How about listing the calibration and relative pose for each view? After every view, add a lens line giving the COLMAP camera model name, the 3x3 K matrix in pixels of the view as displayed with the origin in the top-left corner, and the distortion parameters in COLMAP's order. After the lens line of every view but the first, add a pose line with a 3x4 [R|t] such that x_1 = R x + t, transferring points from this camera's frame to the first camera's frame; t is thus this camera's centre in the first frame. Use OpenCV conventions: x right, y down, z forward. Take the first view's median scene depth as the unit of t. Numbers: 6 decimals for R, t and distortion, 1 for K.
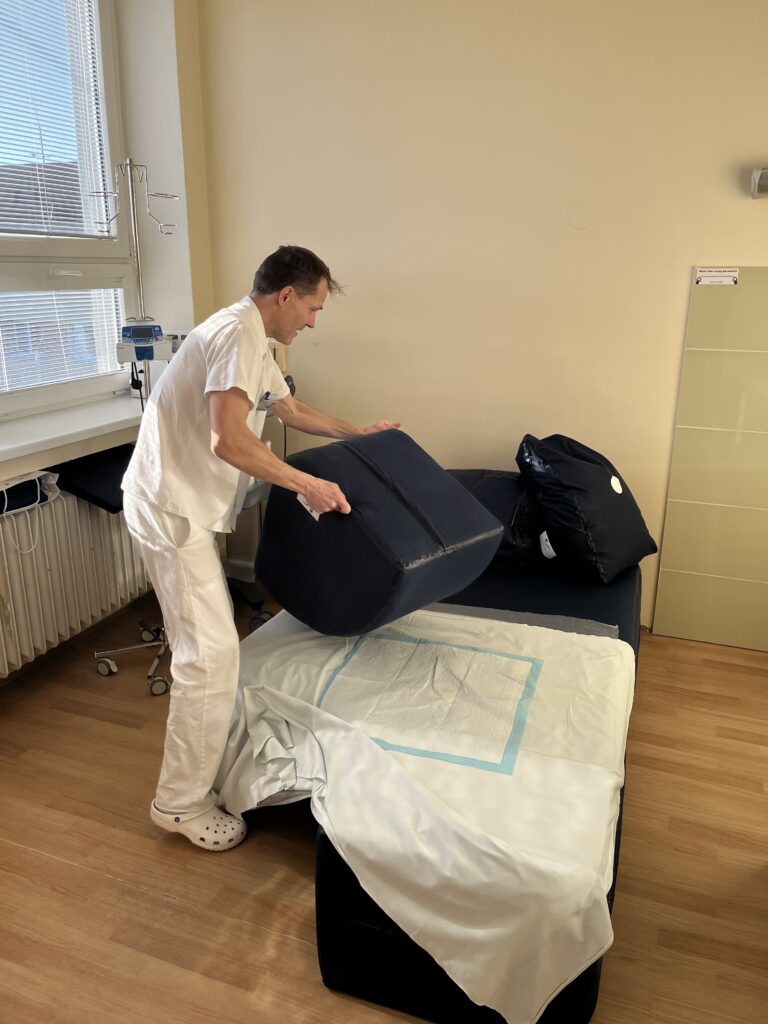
lens RADIAL K [[779.3, 0, 384.0], [0, 779.3, 512.0], [0, 0, 1]] dist [0.062164, -0.061967]
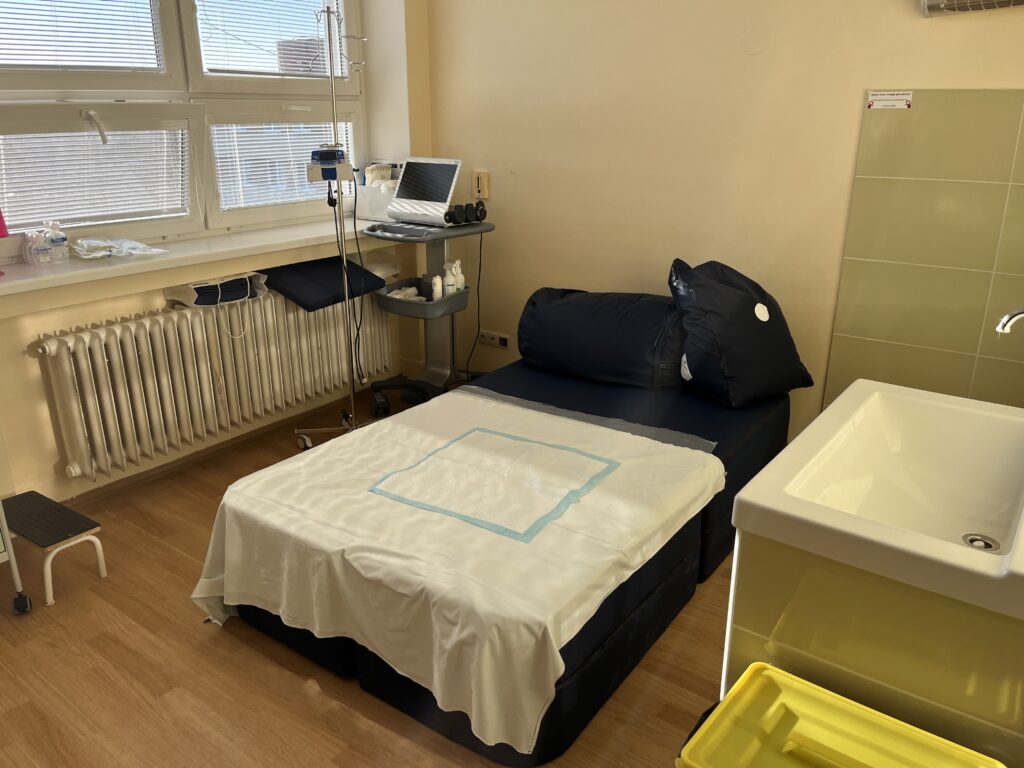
lens RADIAL K [[779.3, 0, 512.0], [0, 779.3, 384.0], [0, 0, 1]] dist [0.062164, -0.061967]
pose [[0.958990, 0.080516, -0.271763, 0.278600], [-0.072902, 0.996614, 0.038019, 0.043247], [0.273904, -0.016647, 0.961613, -0.056275]]
